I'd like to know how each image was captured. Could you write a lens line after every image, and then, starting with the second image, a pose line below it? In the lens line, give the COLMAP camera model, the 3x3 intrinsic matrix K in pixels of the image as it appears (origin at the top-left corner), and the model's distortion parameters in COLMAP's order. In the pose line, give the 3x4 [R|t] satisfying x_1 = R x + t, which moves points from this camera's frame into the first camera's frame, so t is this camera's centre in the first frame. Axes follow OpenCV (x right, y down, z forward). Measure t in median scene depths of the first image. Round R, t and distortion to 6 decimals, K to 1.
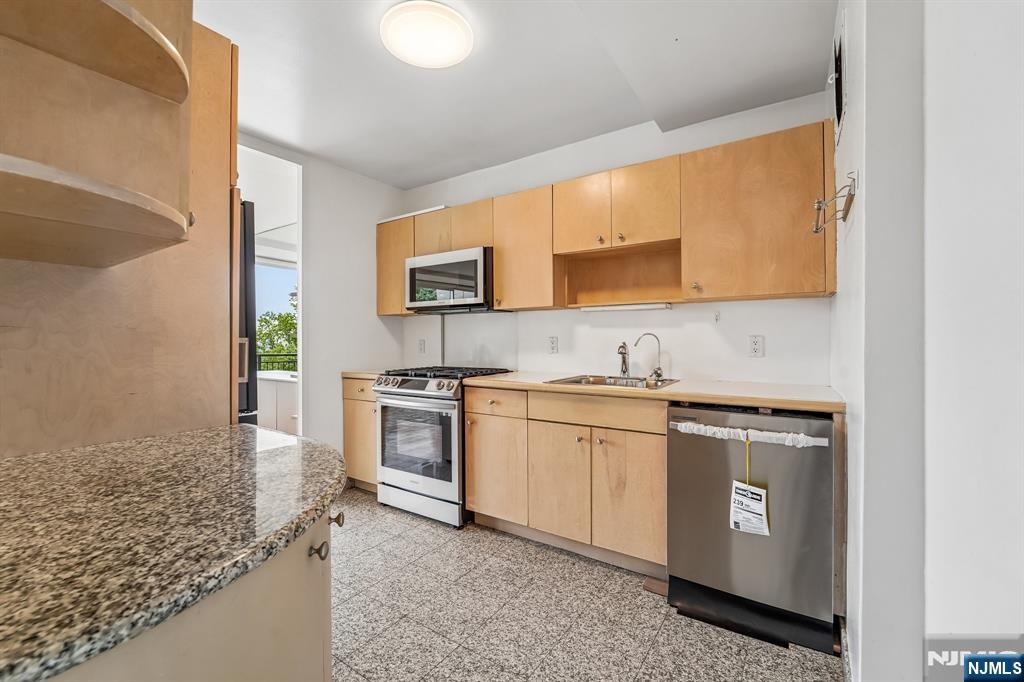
lens RADIAL K [[421.9, 0, 513.1], [0, 421.9, 338.8], [0, 0, 1]] dist [0.000224, 0.000046]
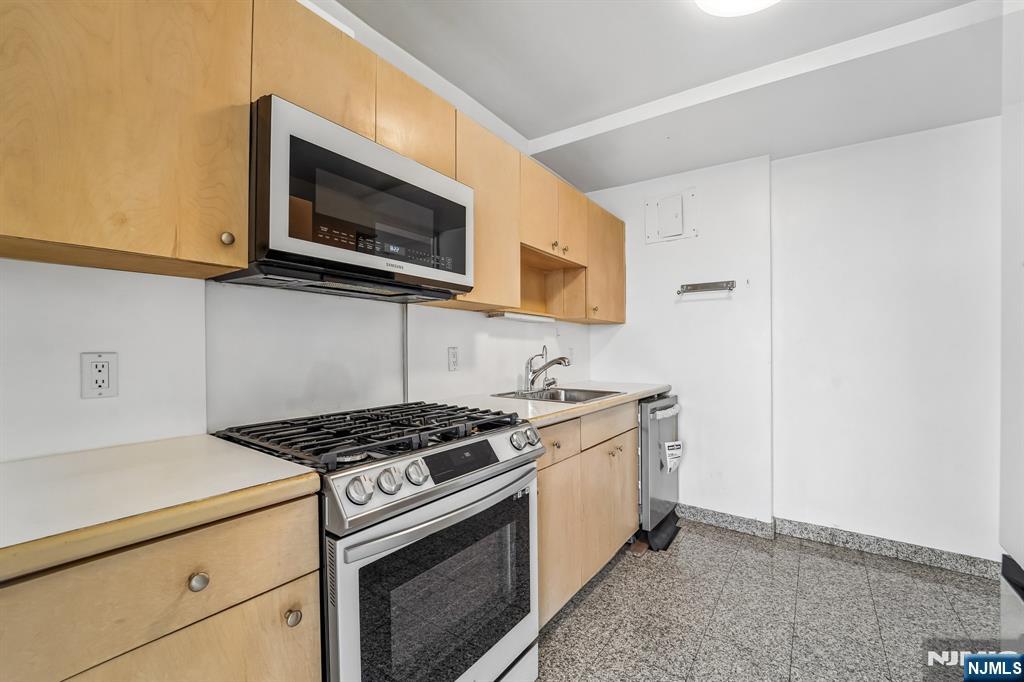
lens RADIAL K [[434.8, 0, 512.0], [0, 434.8, 341.0], [0, 0, 1]] dist [-0.000615, -0.000109]
pose [[0.035400, 0.011252, 0.999310, -0.769407], [0.000340, 0.999936, -0.011271, -0.010900], [-0.999373, 0.000739, 0.035394, 1.065276]]
